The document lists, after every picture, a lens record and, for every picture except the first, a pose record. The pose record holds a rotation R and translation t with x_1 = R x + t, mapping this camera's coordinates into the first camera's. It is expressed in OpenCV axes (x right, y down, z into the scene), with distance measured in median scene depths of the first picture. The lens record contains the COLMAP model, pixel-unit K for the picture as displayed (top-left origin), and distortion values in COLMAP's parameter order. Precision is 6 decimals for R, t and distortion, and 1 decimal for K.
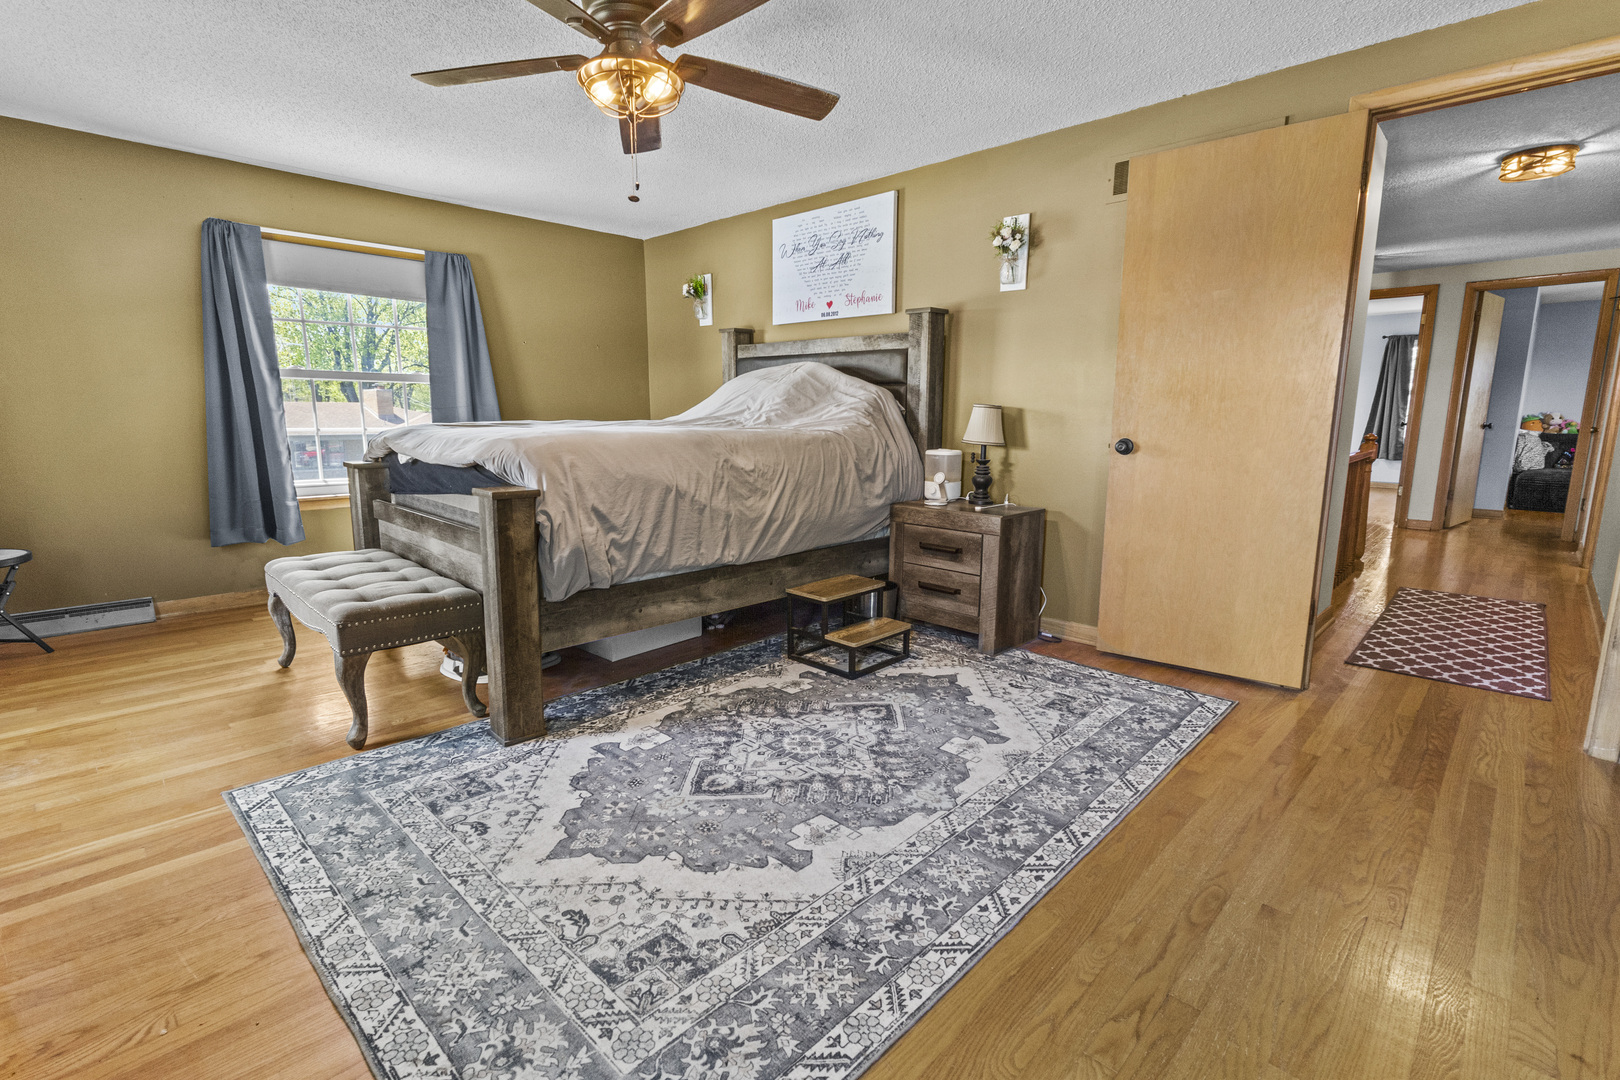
lens RADIAL K [[764.4, 0, 799.3], [0, 764.4, 538.9], [0, 0, 1]] dist [-0.001319, 0.002095]
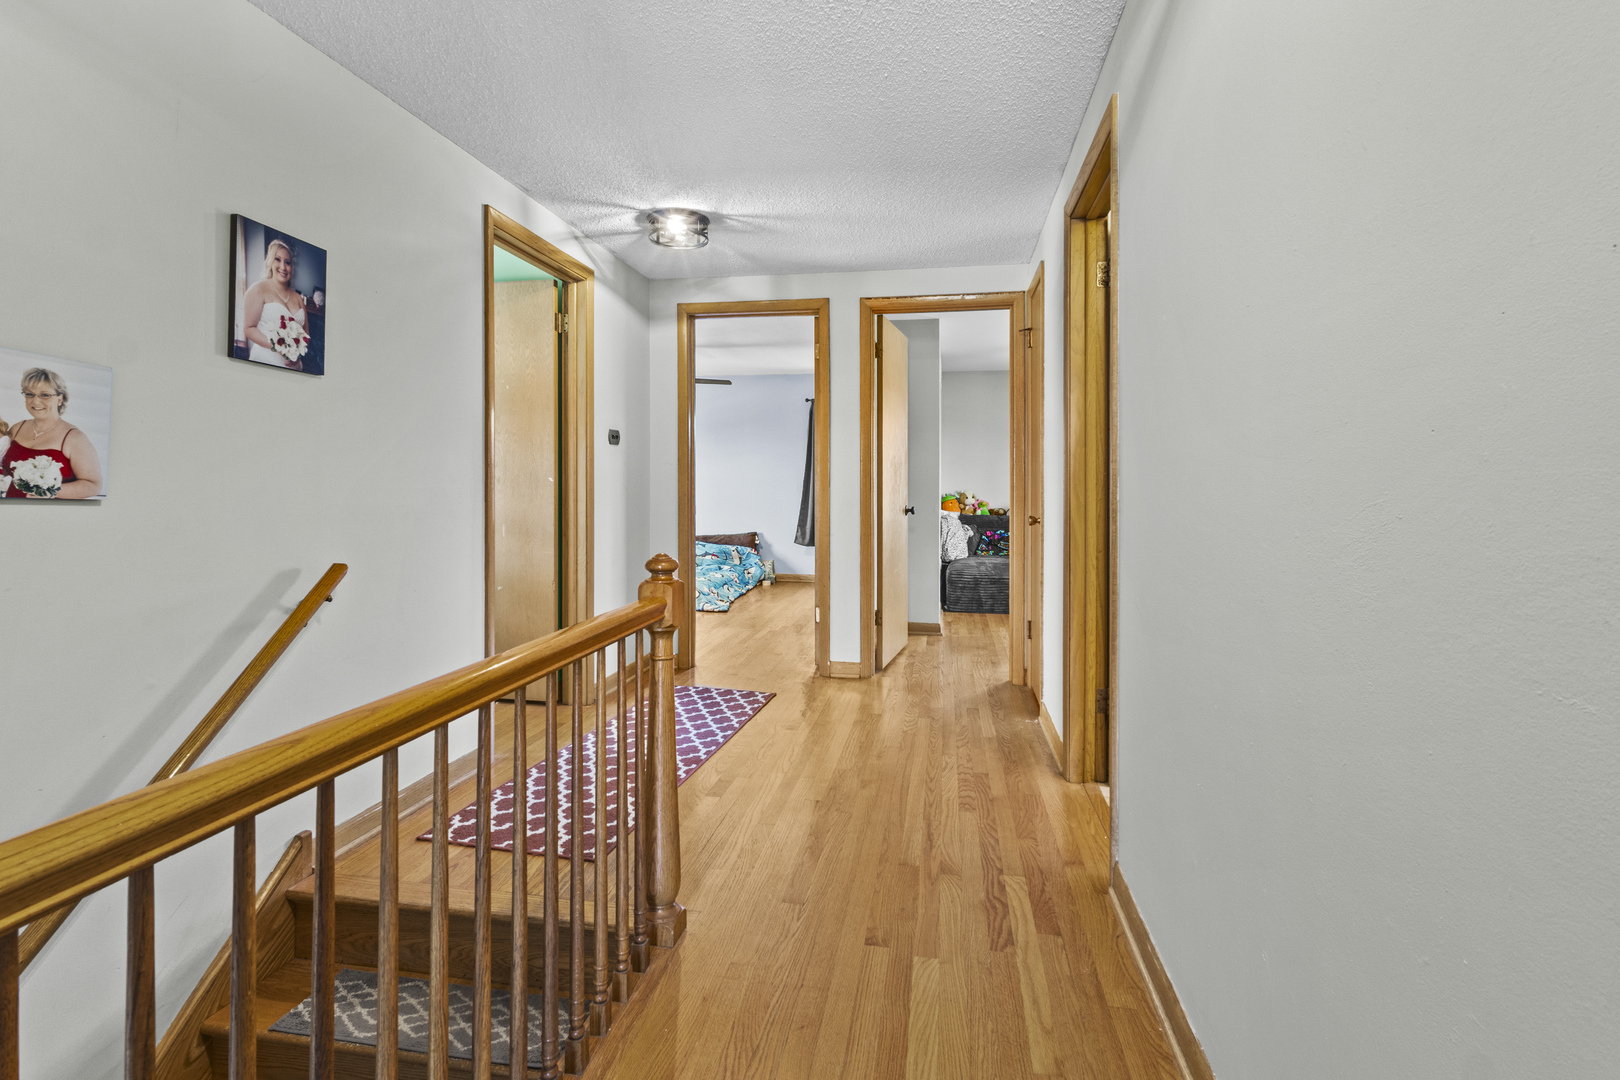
lens RADIAL K [[764.4, 0, 805.2], [0, 764.4, 485.8], [0, 0, 1]] dist [-0.001319, 0.002095]
pose [[0.835193, 0.002244, 0.549953, 0.371482], [0.090547, 0.985784, -0.141533, -0.068640], [-0.542452, 0.168004, 0.823116, 0.403370]]
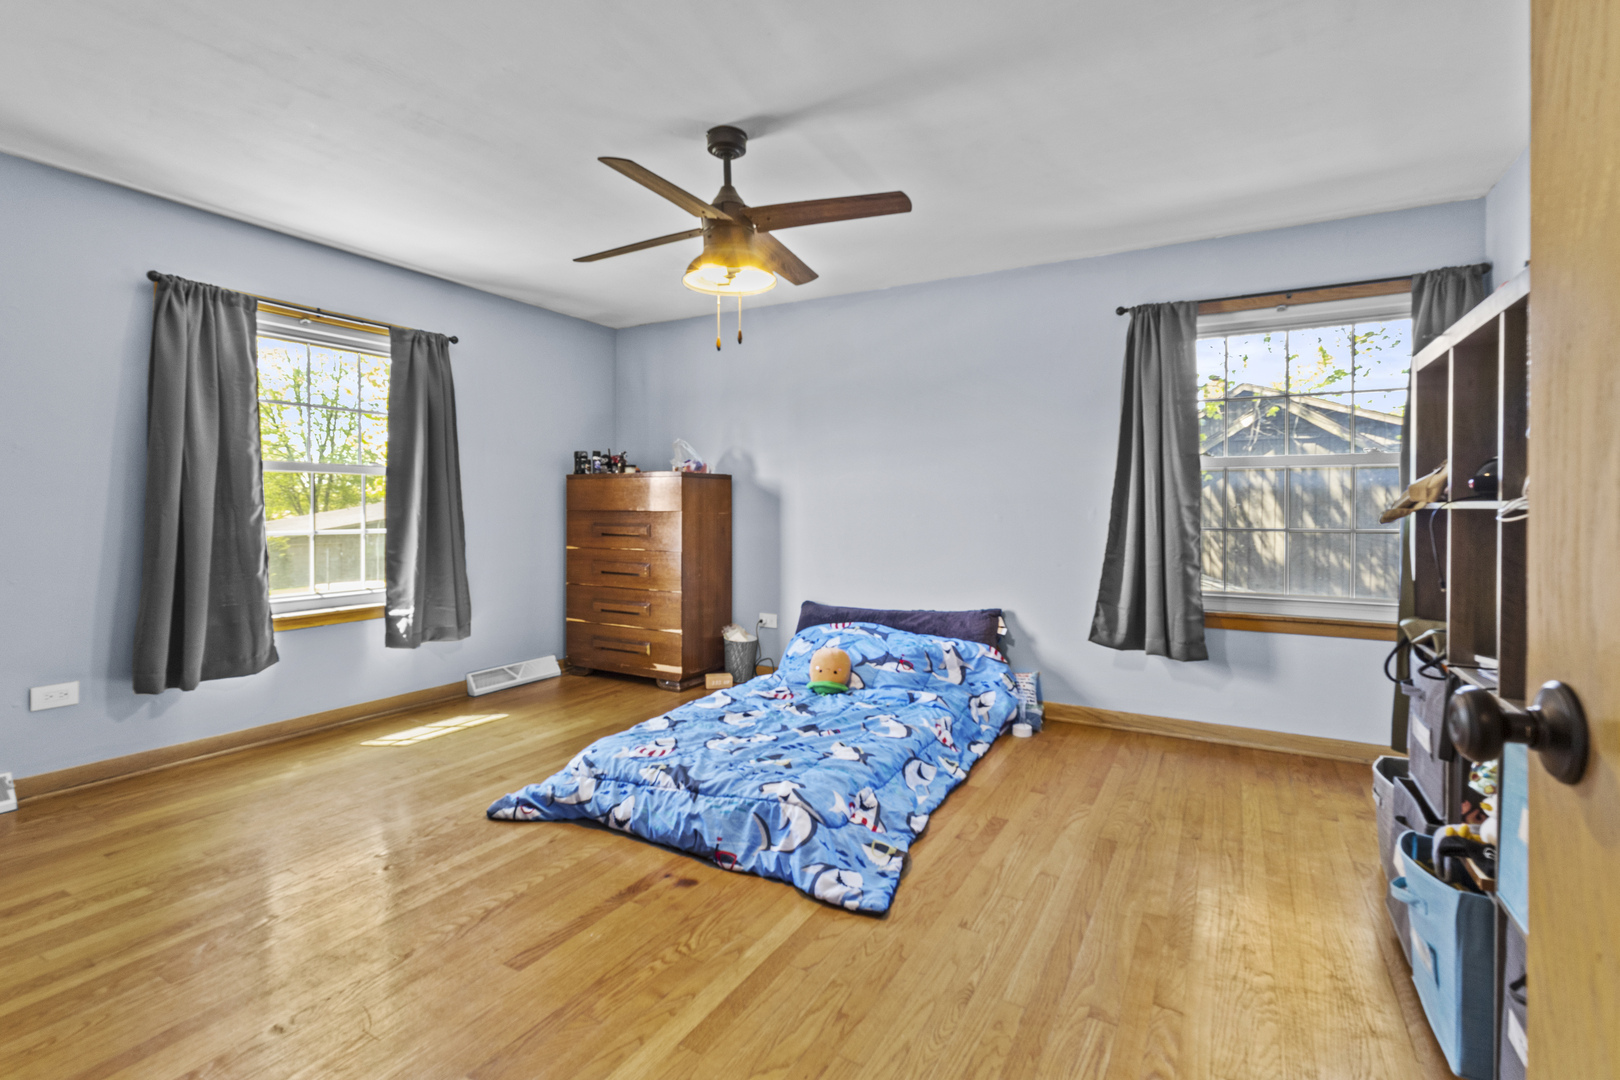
lens RADIAL K [[764.4, 0, 811.4], [0, 764.4, 535.5], [0, 0, 1]] dist [-0.001319, 0.002095]
pose [[0.967605, -0.009332, 0.252298, 0.509529], [0.045123, 0.989618, -0.136453, -0.106427], [-0.248406, 0.143417, 0.957980, 0.632015]]
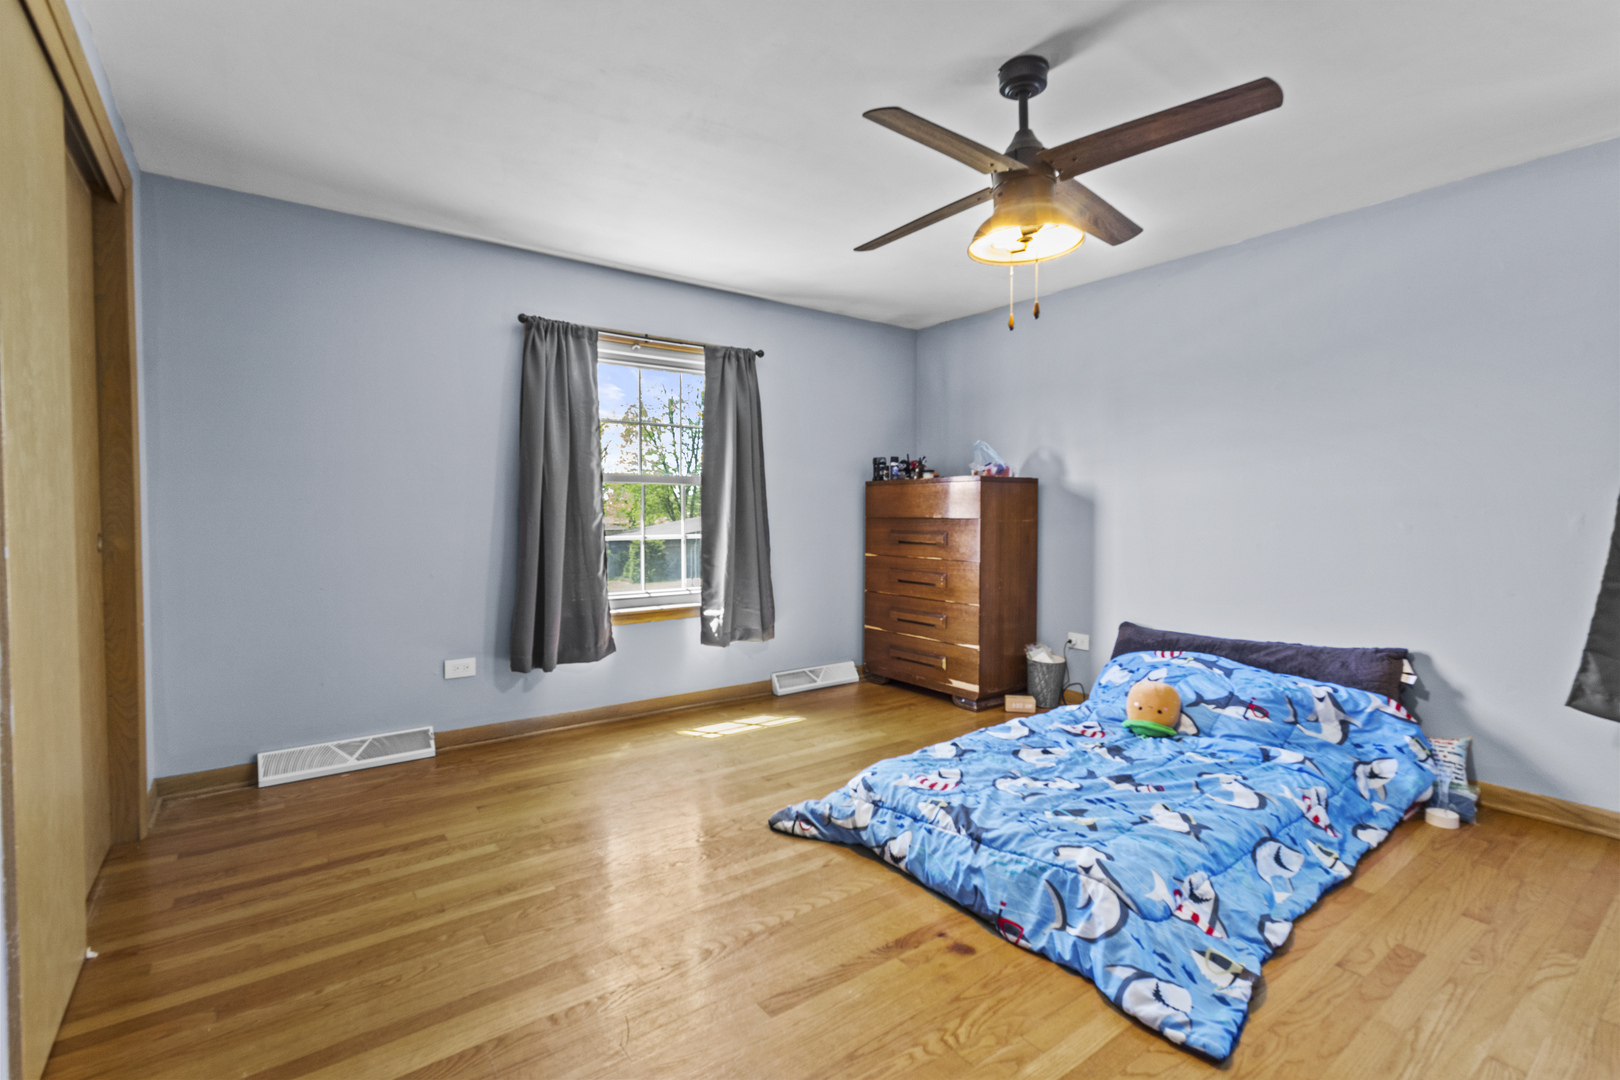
lens RADIAL K [[764.4, 0, 798.6], [0, 764.4, 545.1], [0, 0, 1]] dist [-0.001319, 0.002095]
pose [[0.986878, 0.003758, -0.161426, 0.515509], [-0.026223, 0.990187, -0.137263, -0.109371], [0.159327, 0.139695, 0.977292, 0.648952]]
